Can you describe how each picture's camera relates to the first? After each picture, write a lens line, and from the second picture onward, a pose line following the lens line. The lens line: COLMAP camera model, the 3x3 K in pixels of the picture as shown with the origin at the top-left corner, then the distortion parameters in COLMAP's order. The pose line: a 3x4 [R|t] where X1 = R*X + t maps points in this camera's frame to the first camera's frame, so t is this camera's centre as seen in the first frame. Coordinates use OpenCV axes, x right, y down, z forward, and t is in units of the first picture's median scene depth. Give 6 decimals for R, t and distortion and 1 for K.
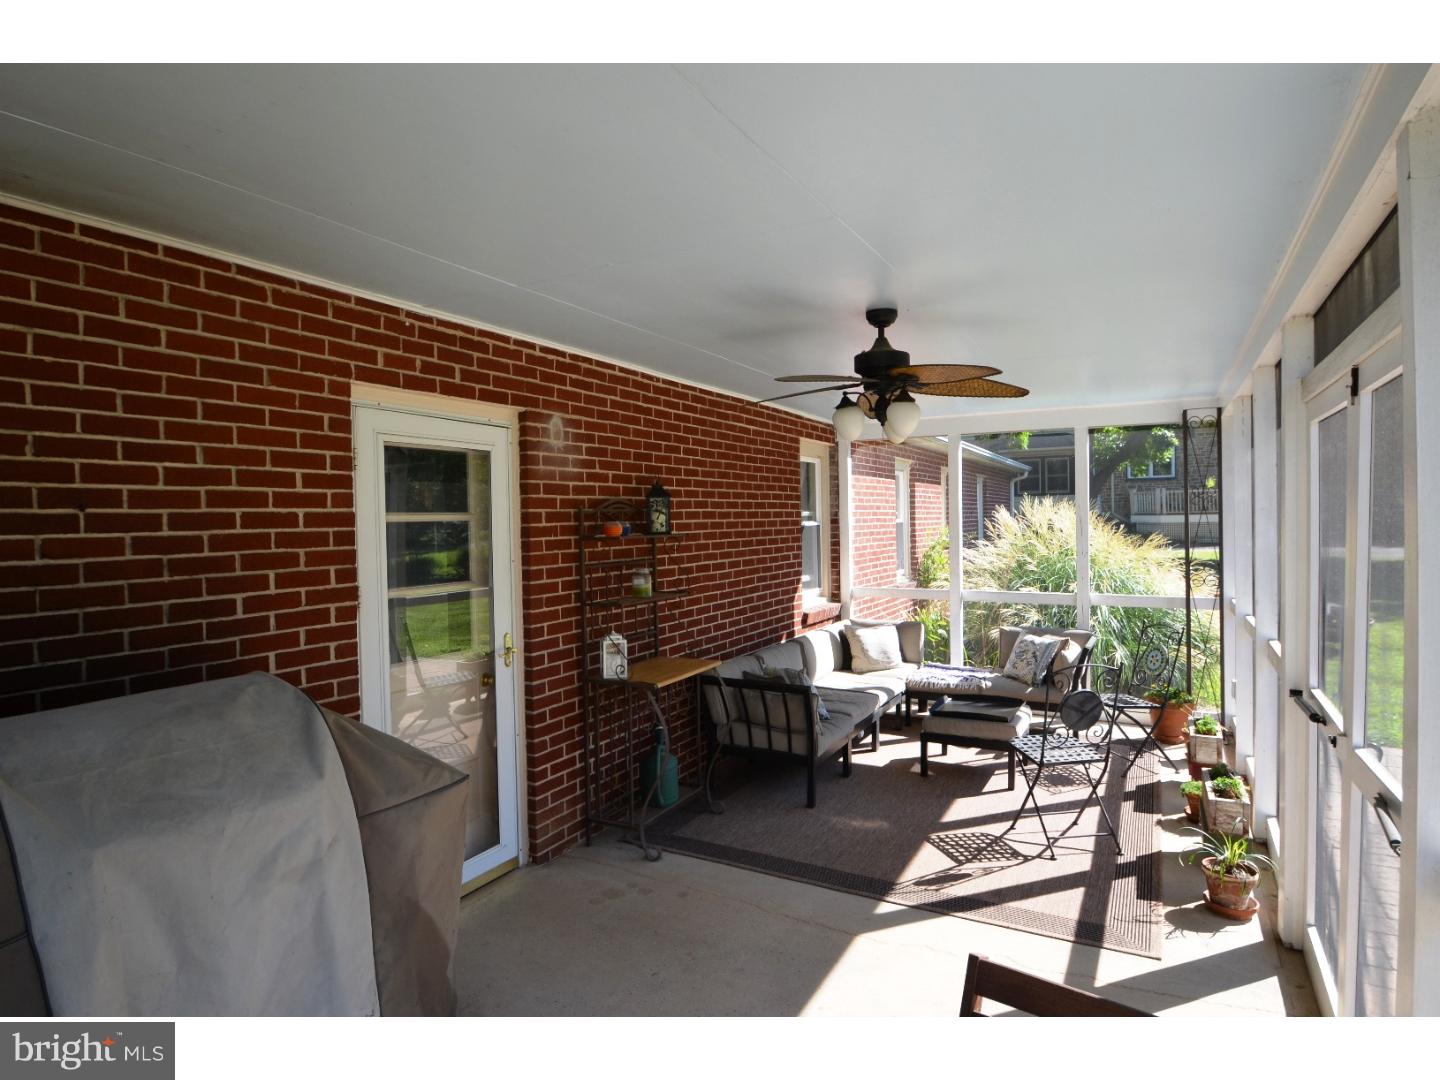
lens RADIAL K [[802.9, 0, 720.0], [0, 802.9, 540.0], [0, 0, 1]] dist [-0.034406, 0.000367]
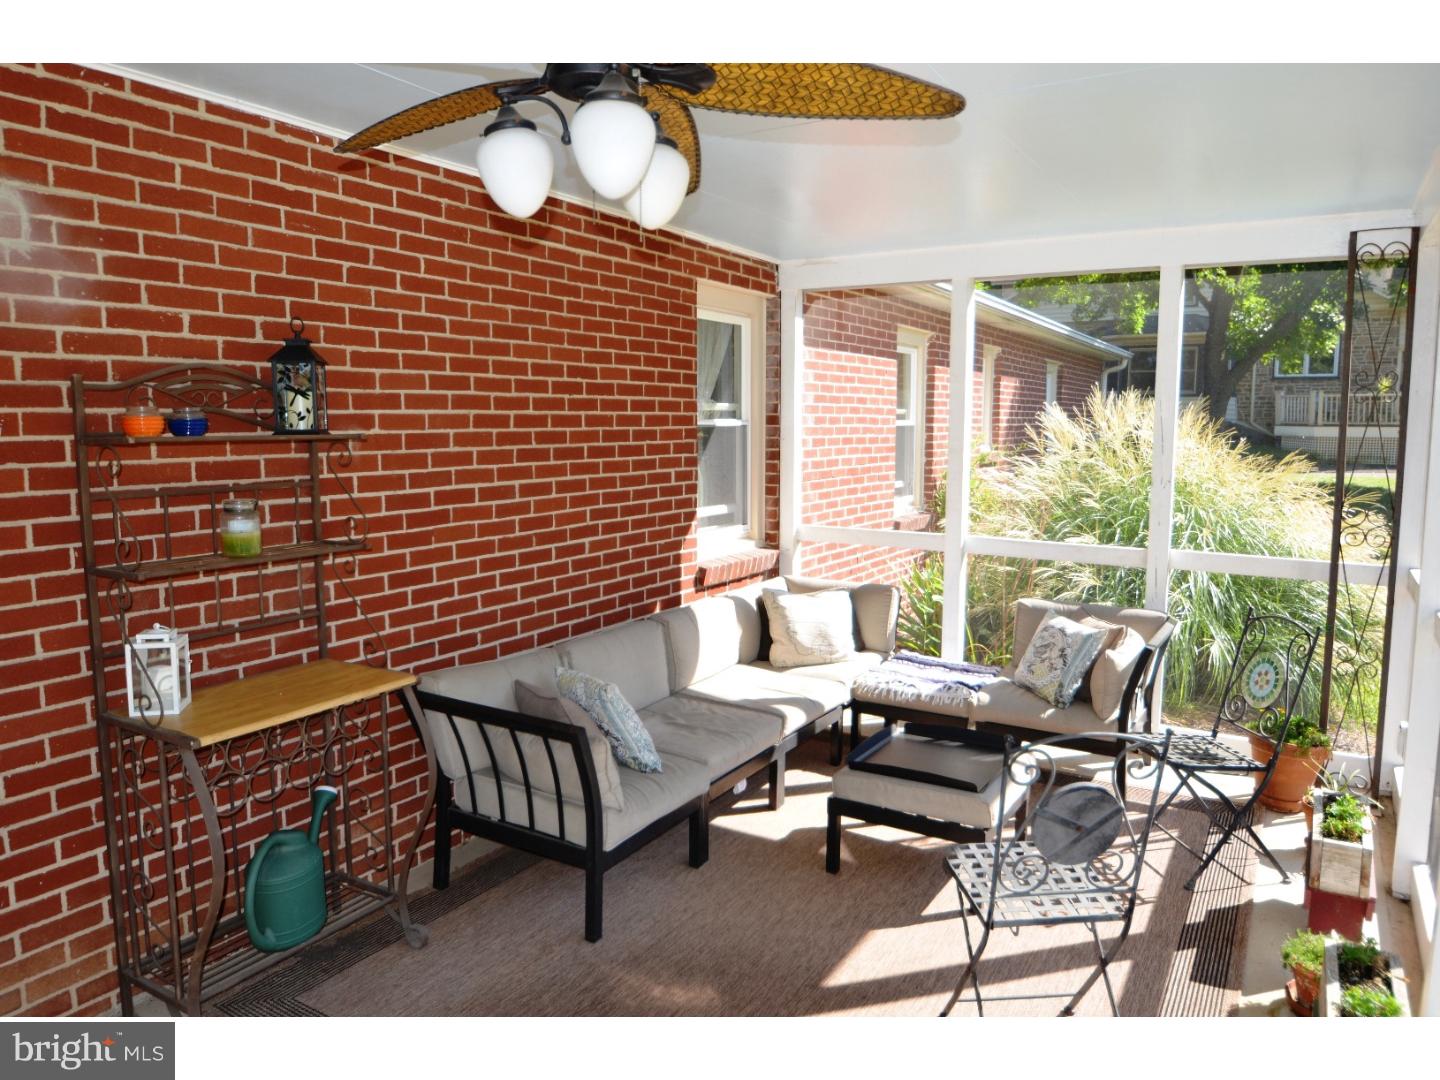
lens RADIAL K [[984.5, 0, 720.0], [0, 984.5, 540.0], [0, 0, 1]] dist [-0.042369, -0.000928]
pose [[0.998793, 0.026649, -0.041271, 0.155445], [-0.022518, 0.994979, 0.097517, -0.004680], [0.043663, -0.096470, 0.994378, 0.254643]]
